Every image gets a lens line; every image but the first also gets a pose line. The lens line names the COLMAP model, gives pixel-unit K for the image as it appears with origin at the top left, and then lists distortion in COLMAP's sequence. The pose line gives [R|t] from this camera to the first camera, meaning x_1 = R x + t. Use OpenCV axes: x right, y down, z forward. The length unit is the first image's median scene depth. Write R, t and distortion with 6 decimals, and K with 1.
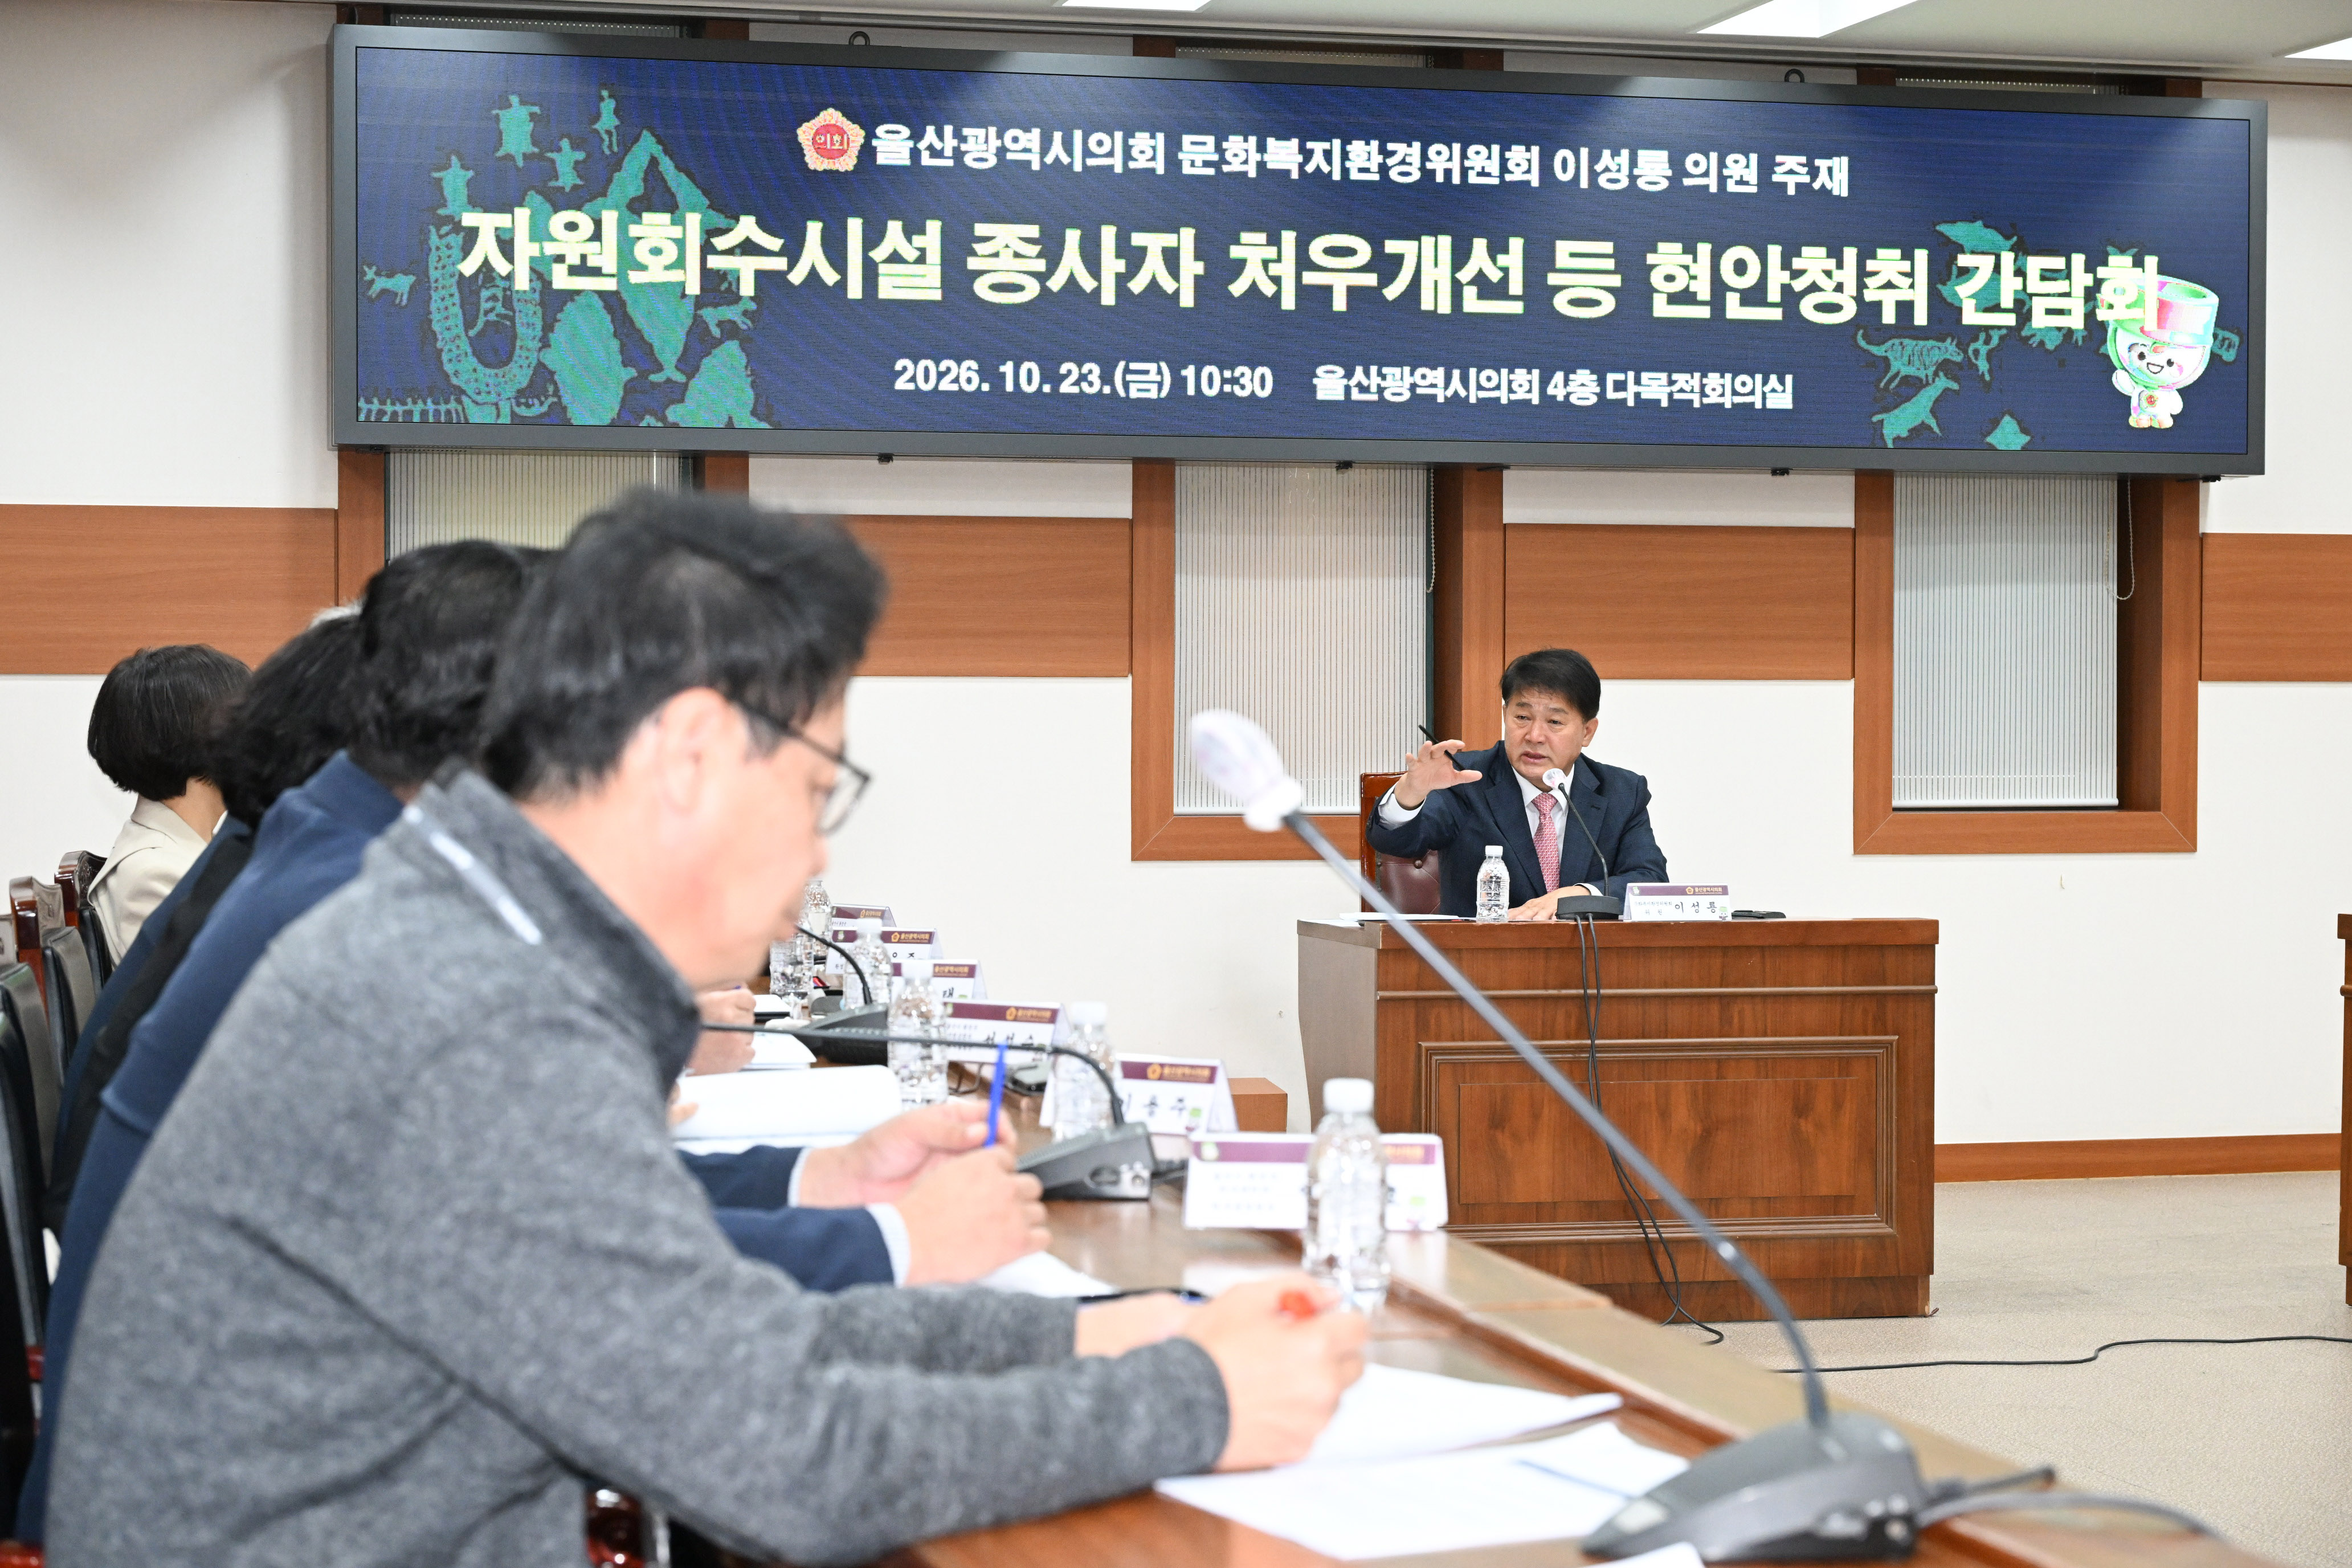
lens RADIAL K [[4281.4, 0, 1157.5], [0, 4281.4, 791.1], [0, 0, 1]] dist [0.005559, 0.000000]
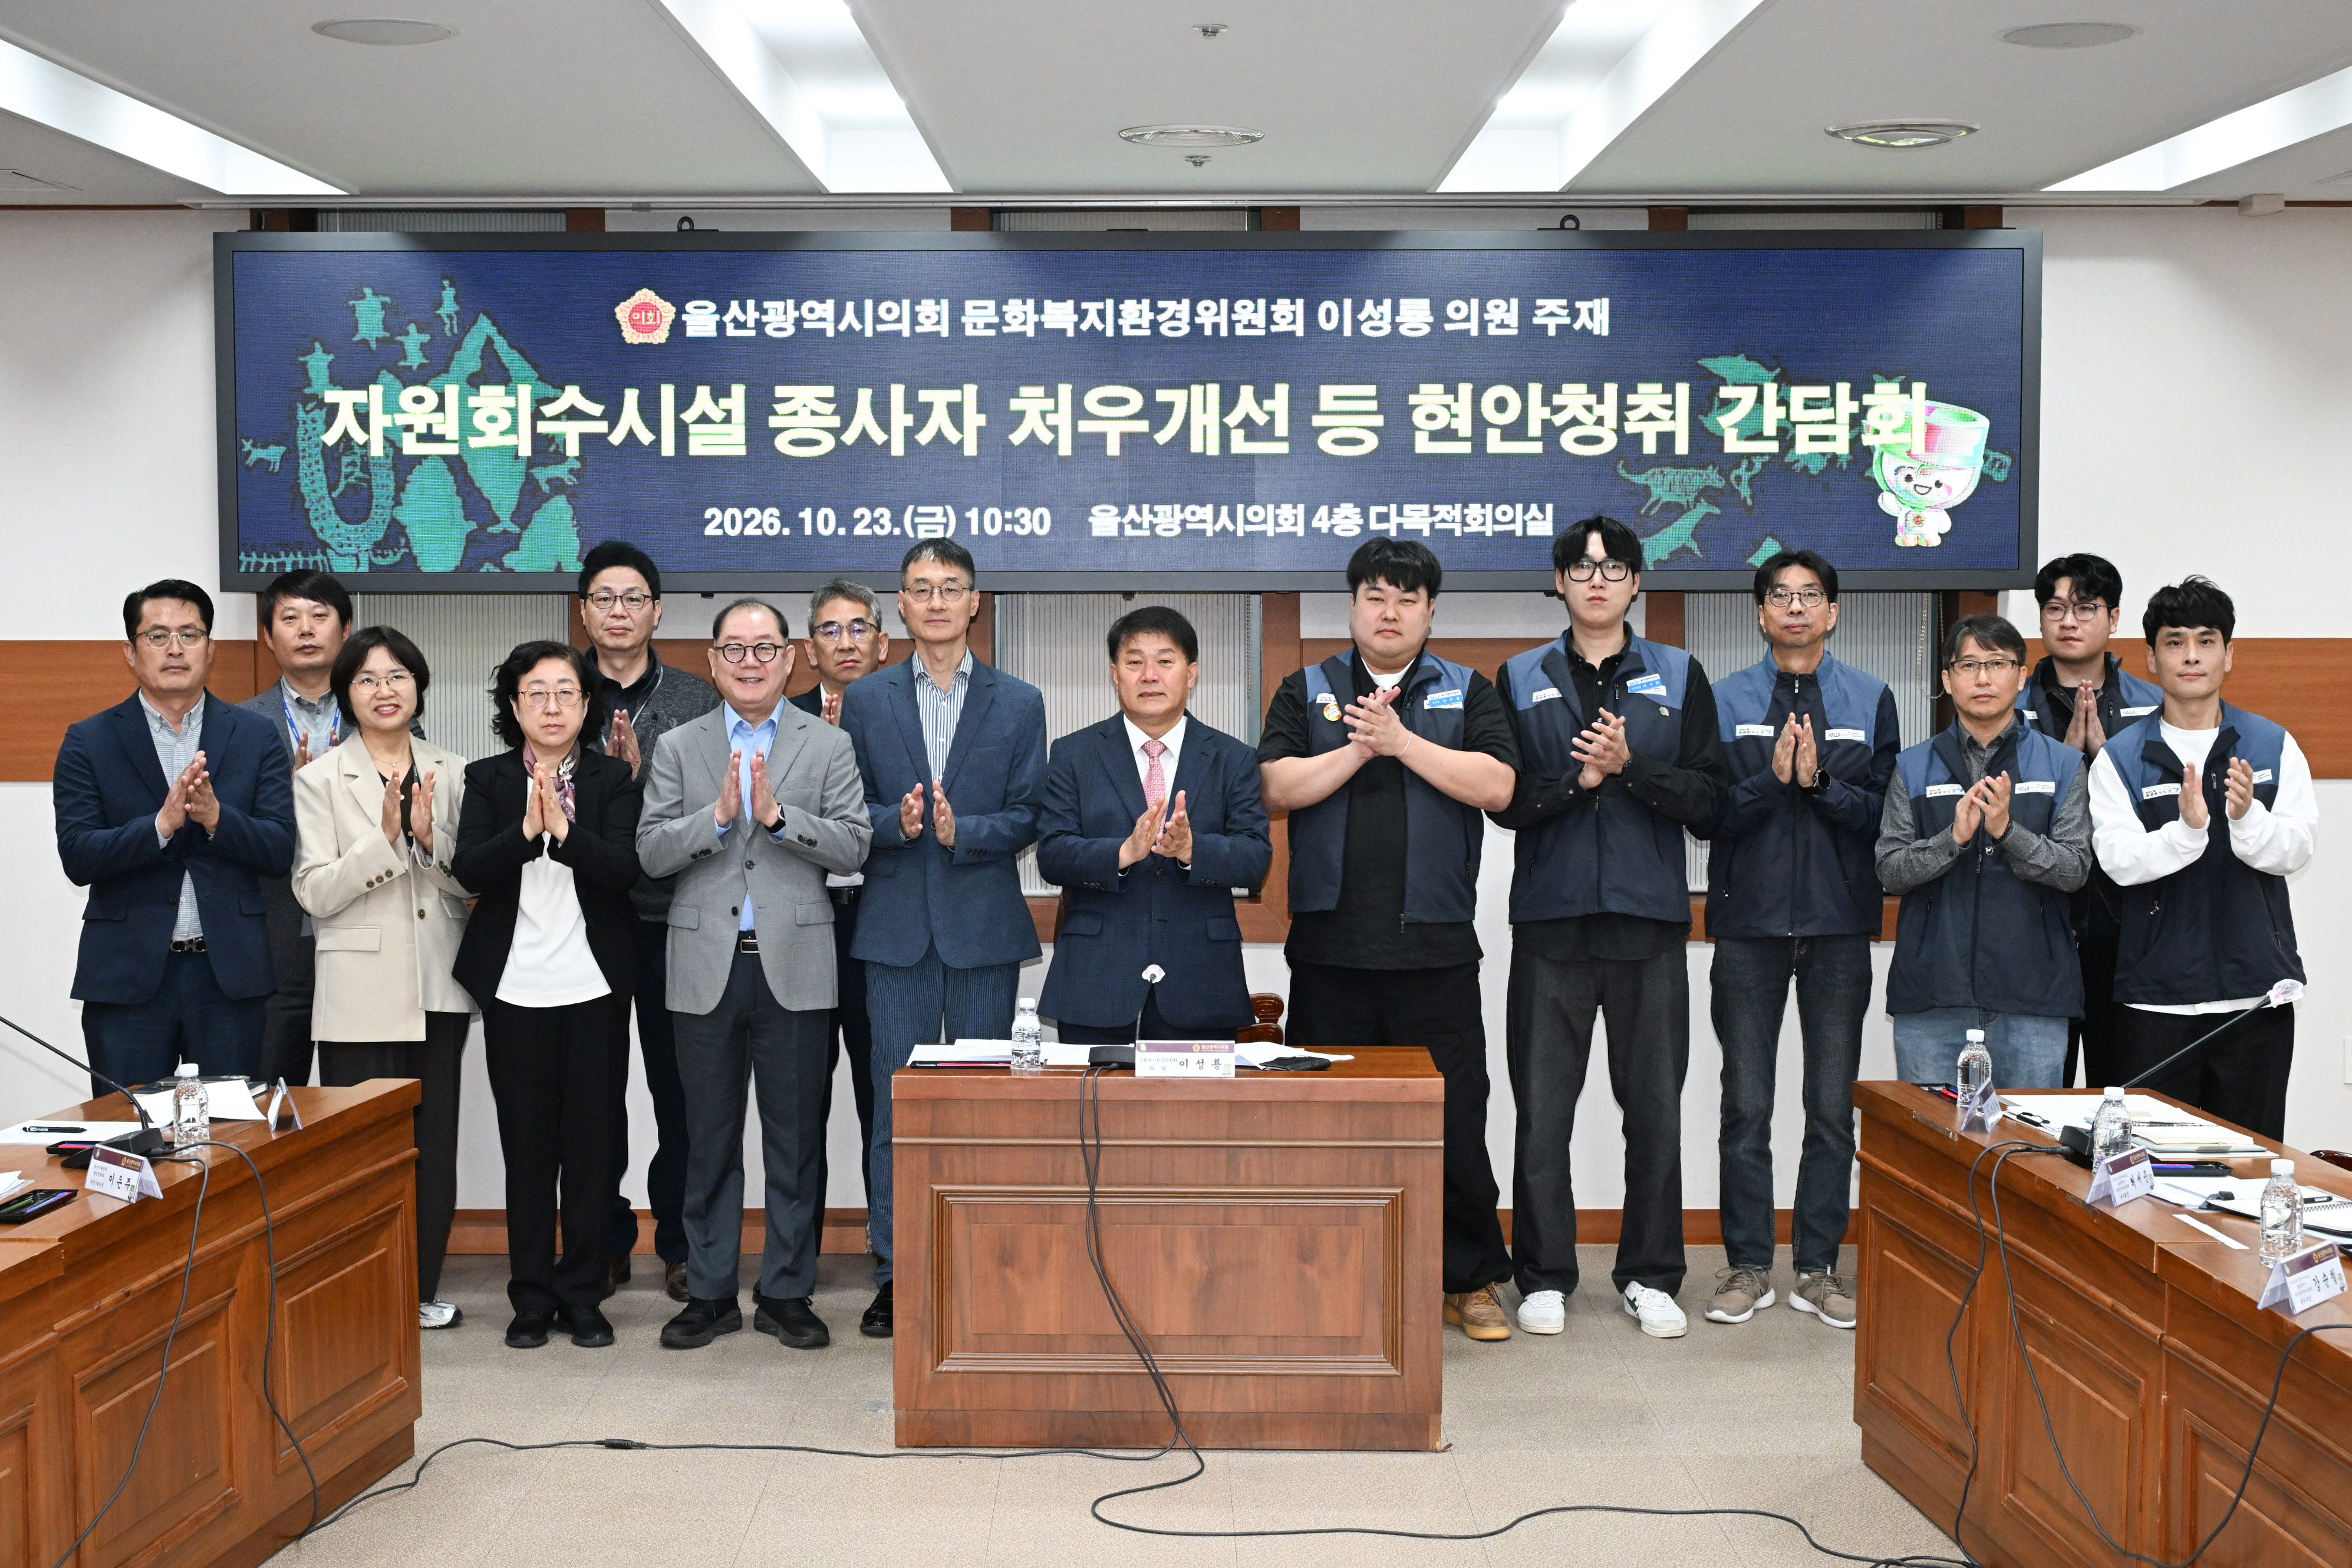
lens RADIAL K [[3344.7, 0, 1141.6], [0, 3344.7, 770.4], [0, 0, 1]] dist [-0.001733, 0.000000]
pose [[0.968812, 0.012493, -0.247481, 0.267271], [-0.002204, 0.999123, 0.041810, -0.067928], [0.247787, -0.039961, 0.967990, 0.166189]]
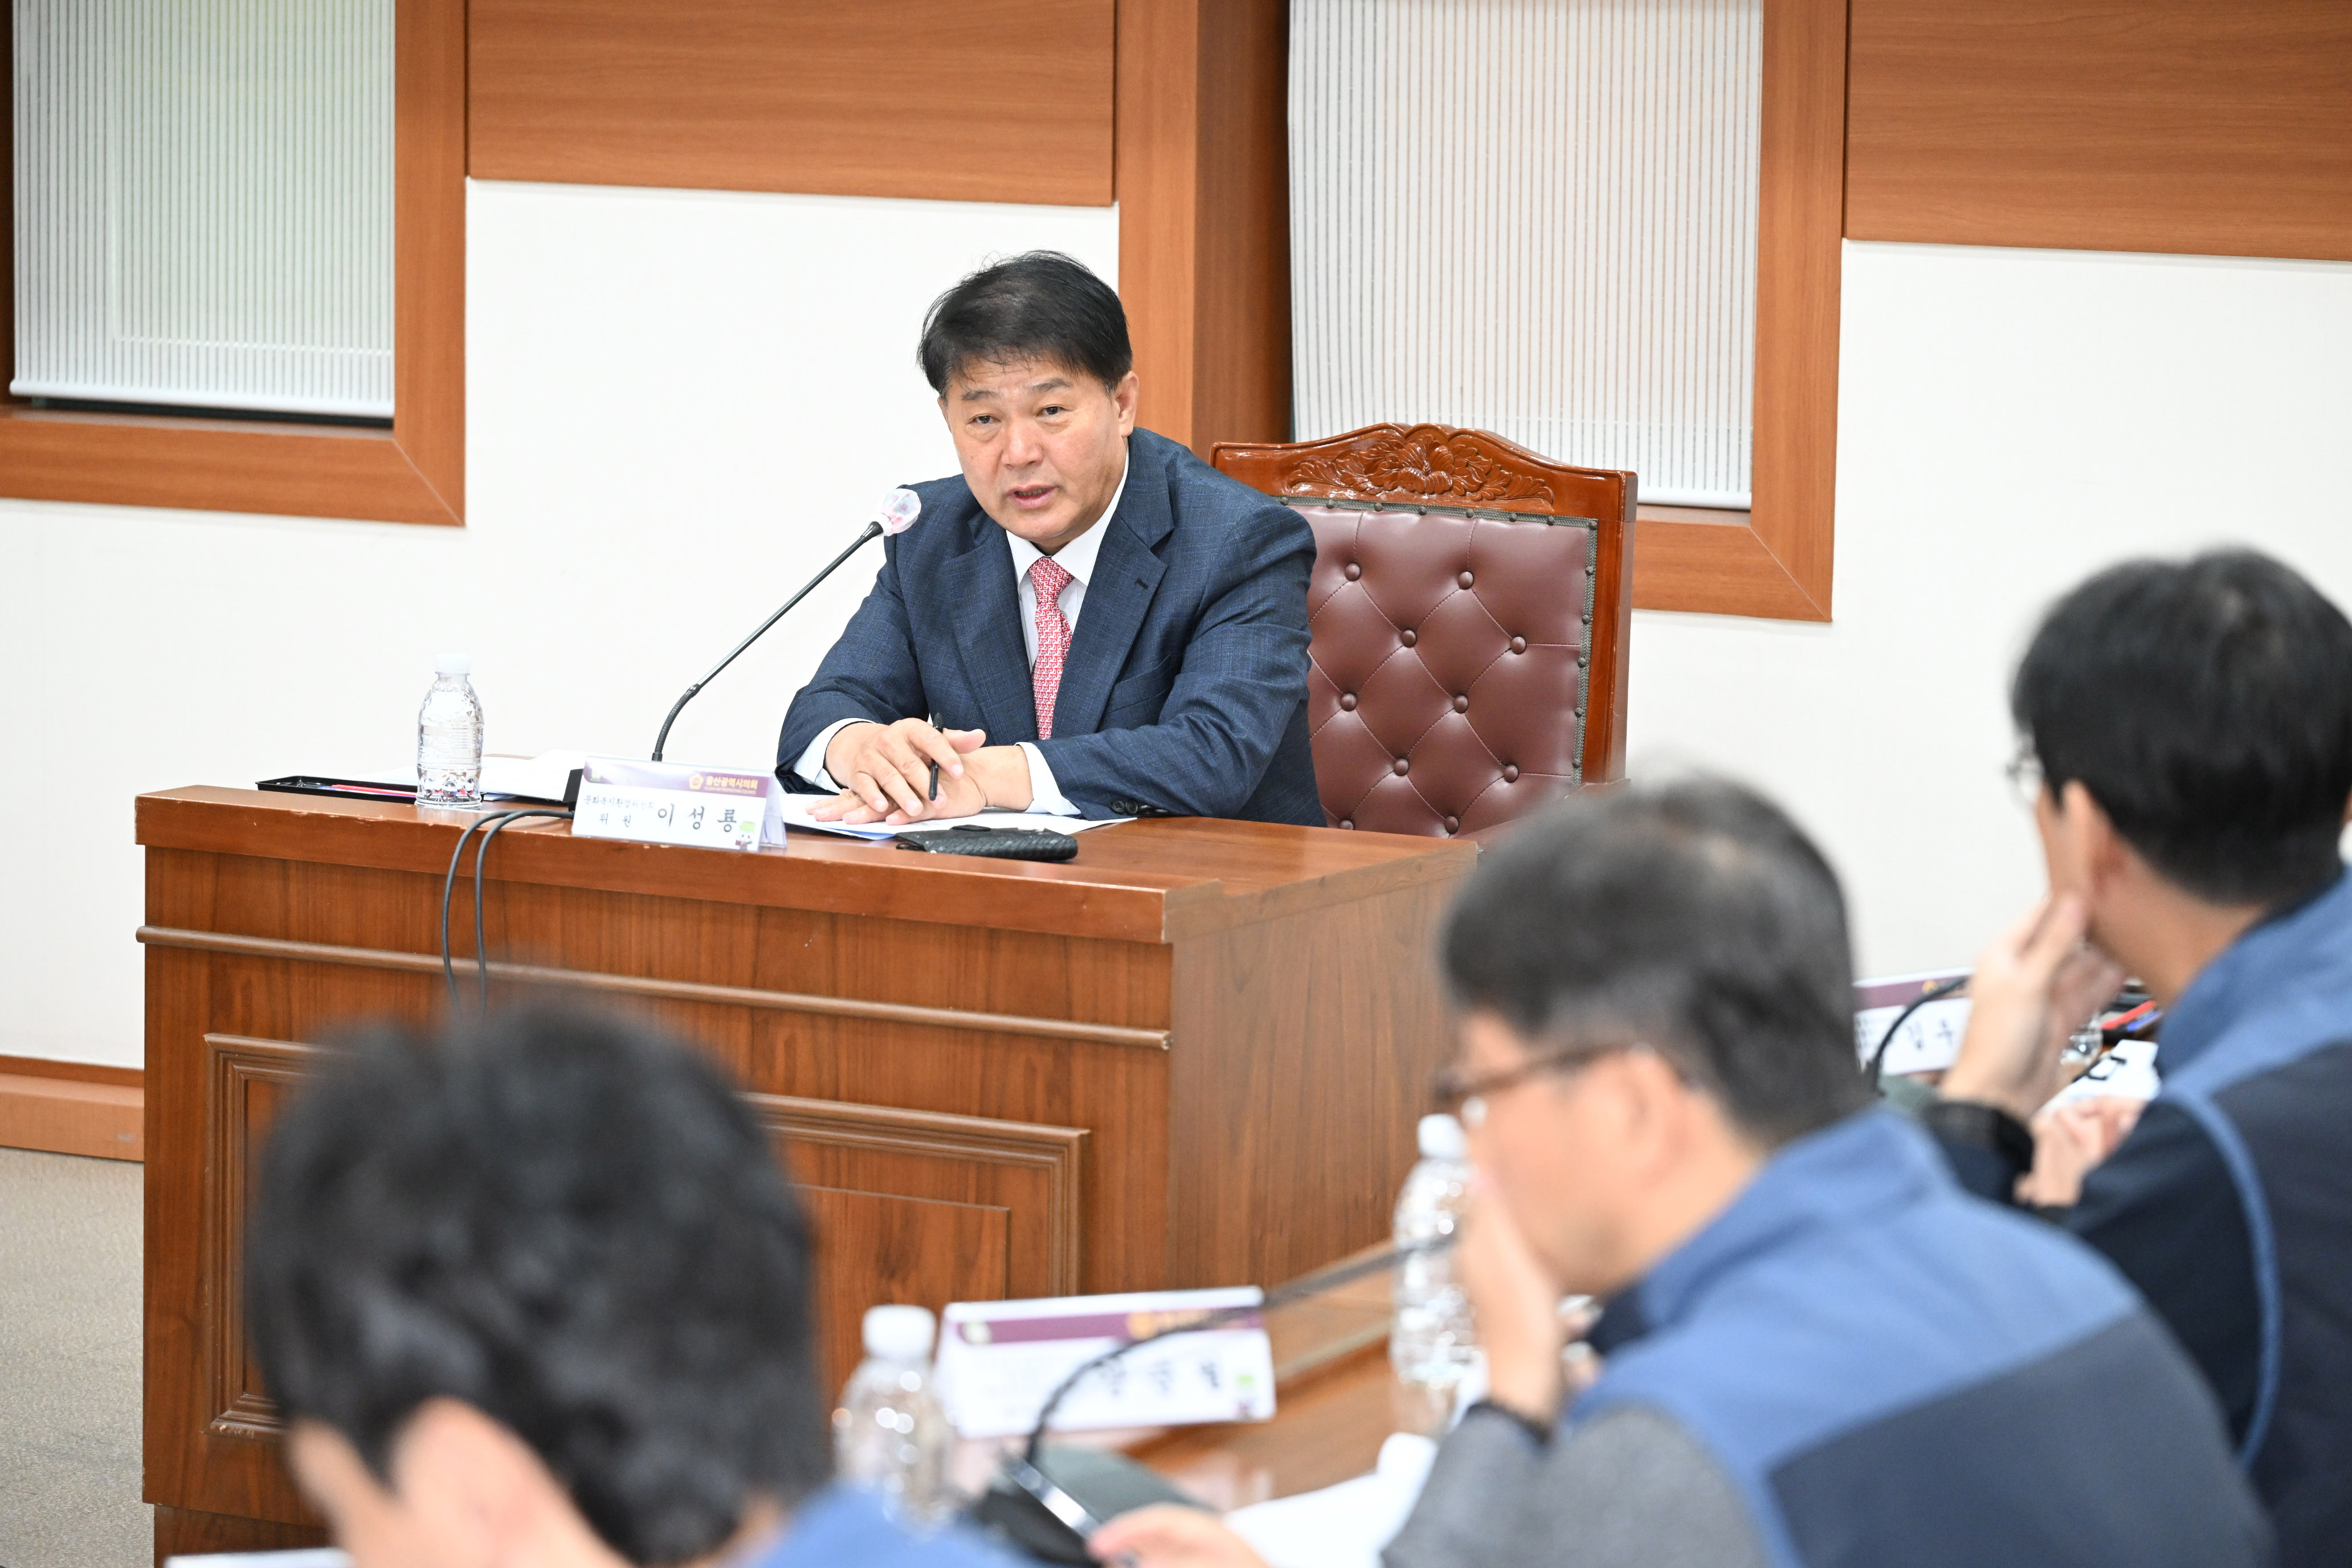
lens RADIAL K [[8104.2, 0, 1173.5], [0, 8104.2, 779.4], [0, 0, 1]] dist [0.066369, 0.000000]
pose [[0.748741, 0.092128, -0.656429, 0.644787], [-0.026071, 0.993621, 0.109715, -0.066219], [0.662349, -0.065035, 0.746367, 0.302036]]
